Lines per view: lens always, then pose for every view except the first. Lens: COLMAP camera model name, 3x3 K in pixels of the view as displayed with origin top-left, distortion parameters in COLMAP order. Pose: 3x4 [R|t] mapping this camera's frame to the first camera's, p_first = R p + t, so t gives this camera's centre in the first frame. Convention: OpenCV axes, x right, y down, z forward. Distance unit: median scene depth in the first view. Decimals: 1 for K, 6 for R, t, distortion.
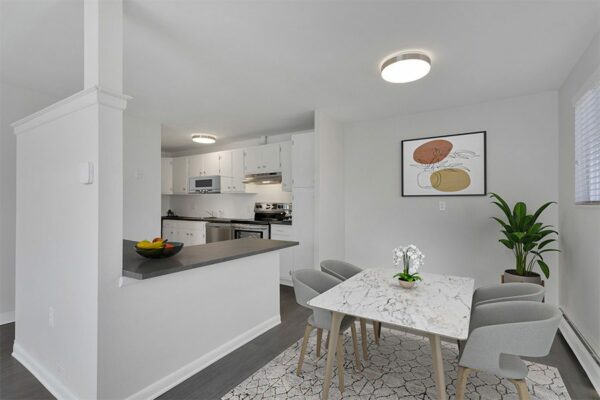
lens RADIAL K [[296.0, 0, 298.1], [0, 296.0, 192.8], [0, 0, 1]] dist [-0.026778, 0.000590]
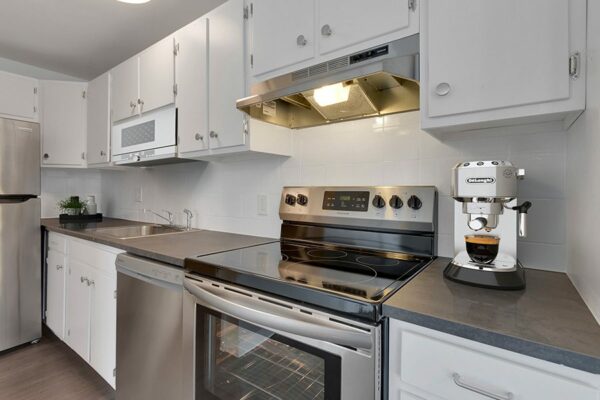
lens RADIAL K [[296.0, 0, 298.1], [0, 296.0, 192.8], [0, 0, 1]] dist [-0.026778, 0.000590]
pose [[0.997693, 0.008813, -0.067319, -0.112220], [-0.006385, 0.999324, 0.036211, 0.028398], [0.067592, -0.035697, 0.997074, 0.716861]]
